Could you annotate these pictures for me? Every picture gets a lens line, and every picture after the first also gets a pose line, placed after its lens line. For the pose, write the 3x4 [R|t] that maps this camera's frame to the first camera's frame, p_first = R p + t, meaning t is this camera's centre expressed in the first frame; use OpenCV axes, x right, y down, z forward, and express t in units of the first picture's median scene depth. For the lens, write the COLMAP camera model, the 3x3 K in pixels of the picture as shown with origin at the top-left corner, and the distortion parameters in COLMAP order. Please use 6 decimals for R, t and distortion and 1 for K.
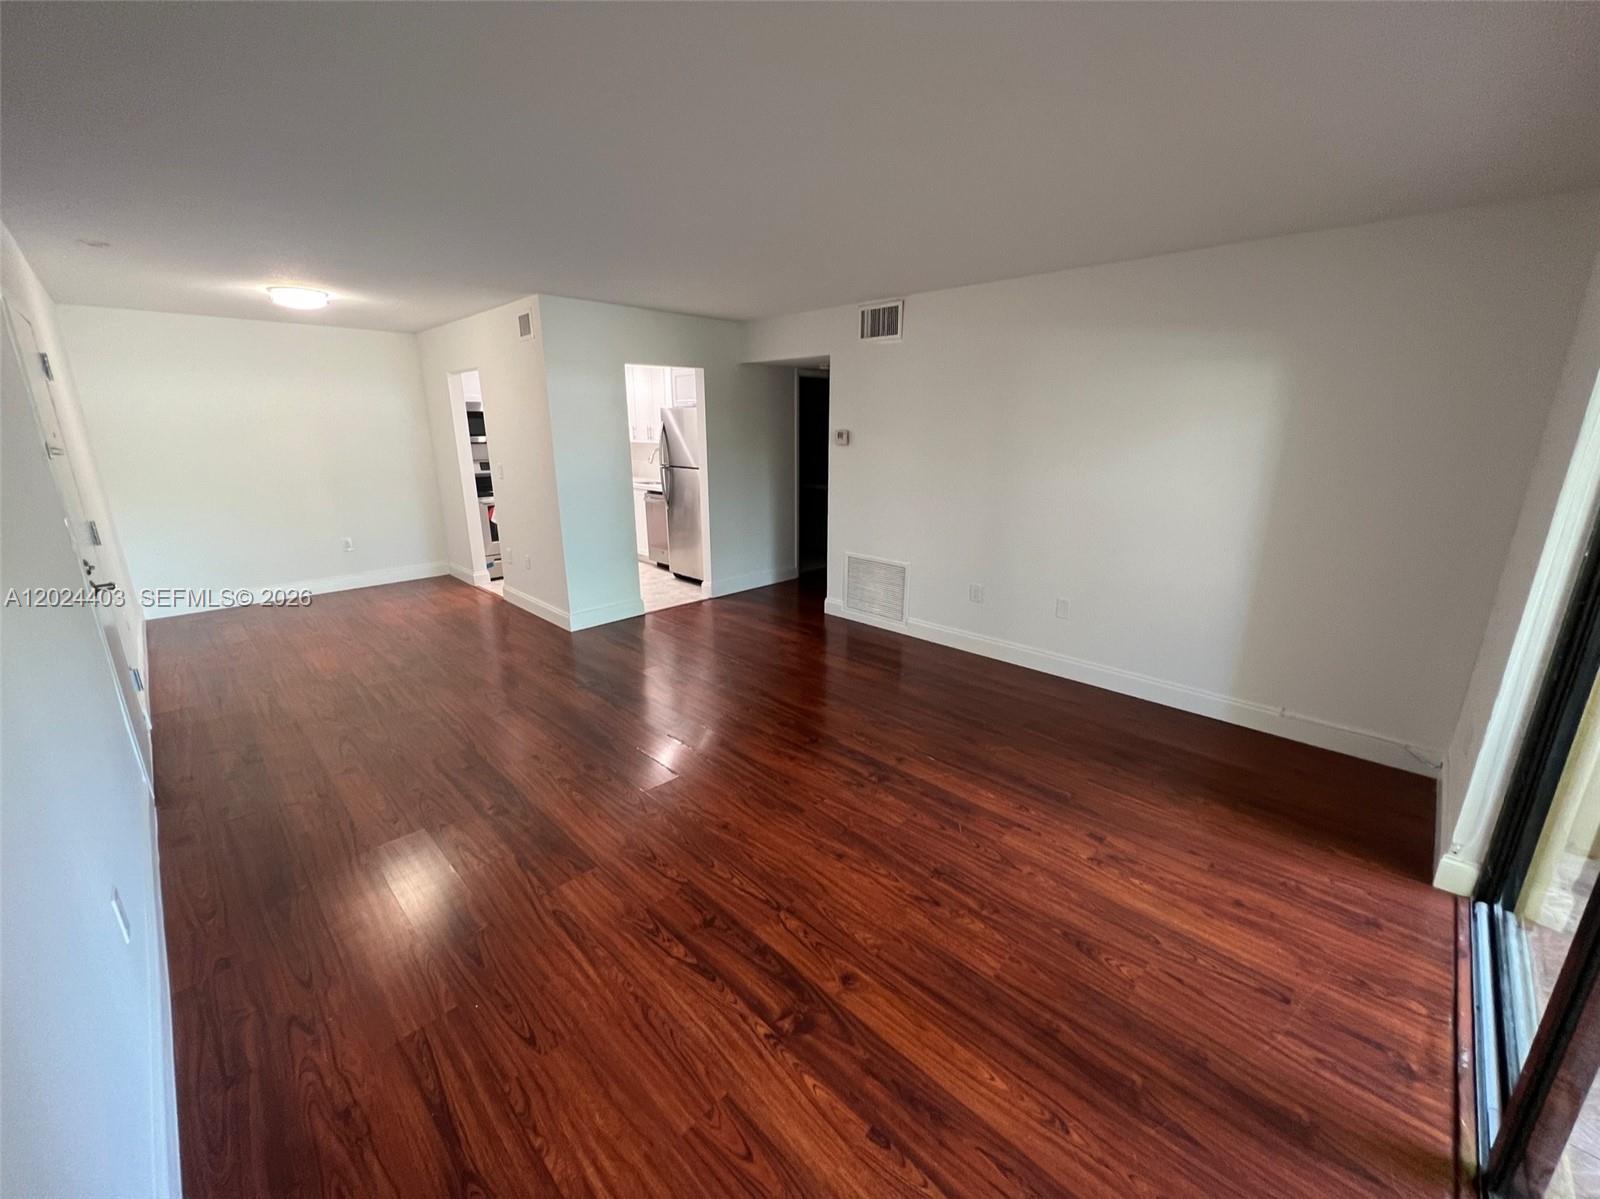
lens RADIAL K [[624.6, 0, 800.0], [0, 624.6, 599.5], [0, 0, 1]] dist [-0.011936, -0.000089]
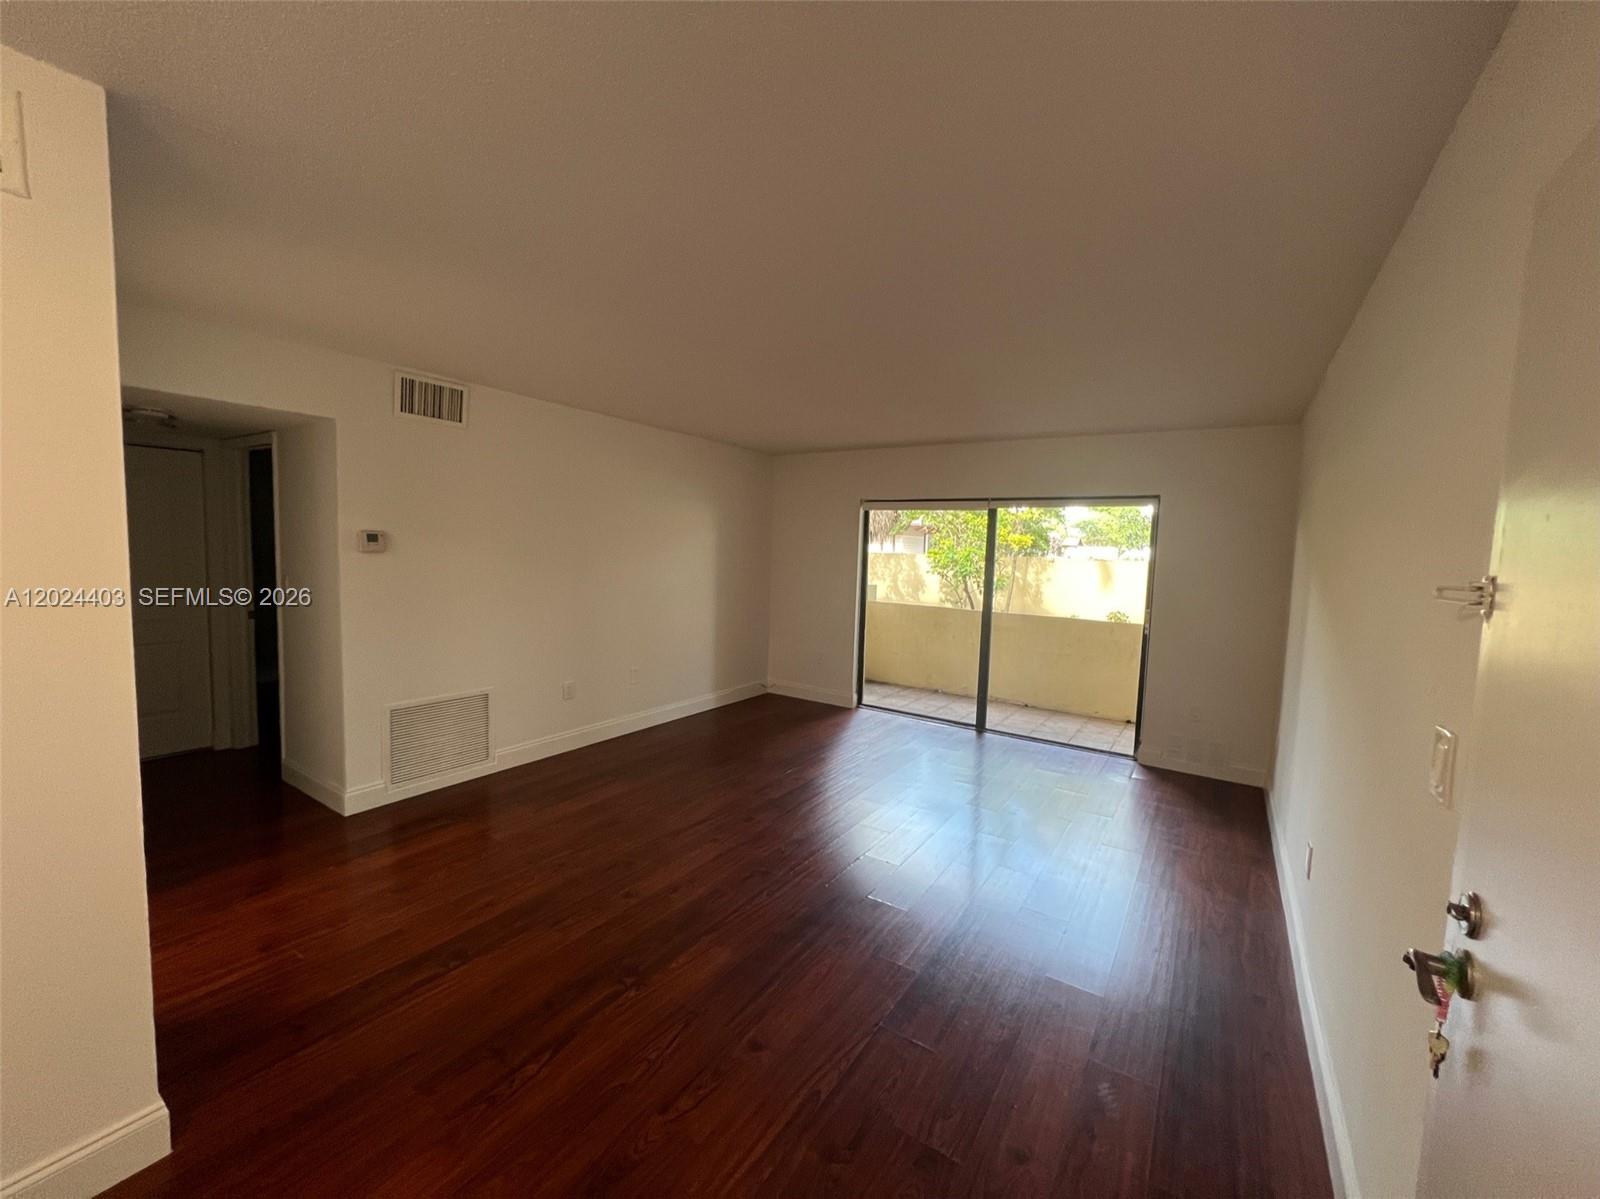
lens RADIAL K [[633.7, 0, 800.0], [0, 633.7, 599.5], [0, 0, 1]] dist [0.000278, -0.000046]
pose [[-0.182846, -0.087871, 0.979207, -0.712670], [0.230875, 0.964307, 0.129644, -0.182142], [-0.955649, 0.249780, -0.156032, 0.686735]]
